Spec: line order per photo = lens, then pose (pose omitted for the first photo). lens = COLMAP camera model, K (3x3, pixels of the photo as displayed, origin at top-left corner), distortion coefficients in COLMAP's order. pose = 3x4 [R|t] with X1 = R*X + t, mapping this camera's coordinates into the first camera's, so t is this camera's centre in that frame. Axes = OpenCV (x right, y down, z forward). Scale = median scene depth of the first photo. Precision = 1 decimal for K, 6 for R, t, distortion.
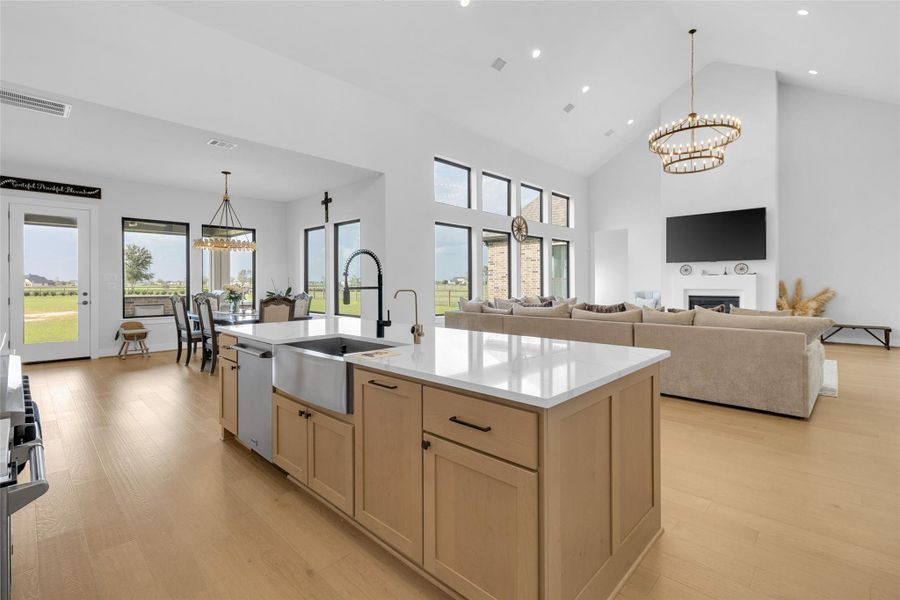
lens RADIAL K [[411.5, 0, 454.3], [0, 411.5, 286.8], [0, 0, 1]] dist [0.000952, -0.000779]
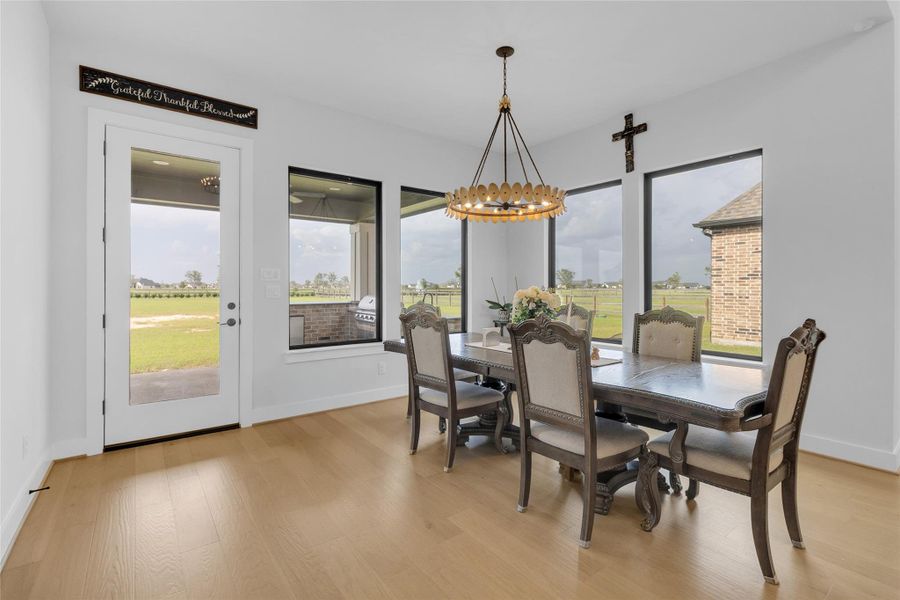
lens RADIAL K [[411.5, 0, 449.2], [0, 411.5, 290.8], [0, 0, 1]] dist [0.000952, -0.000779]
pose [[0.987545, 0.004907, -0.157262, -0.454798], [-0.004818, 0.999988, 0.000948, -0.003152], [0.157264, -0.000178, 0.987557, 0.440960]]
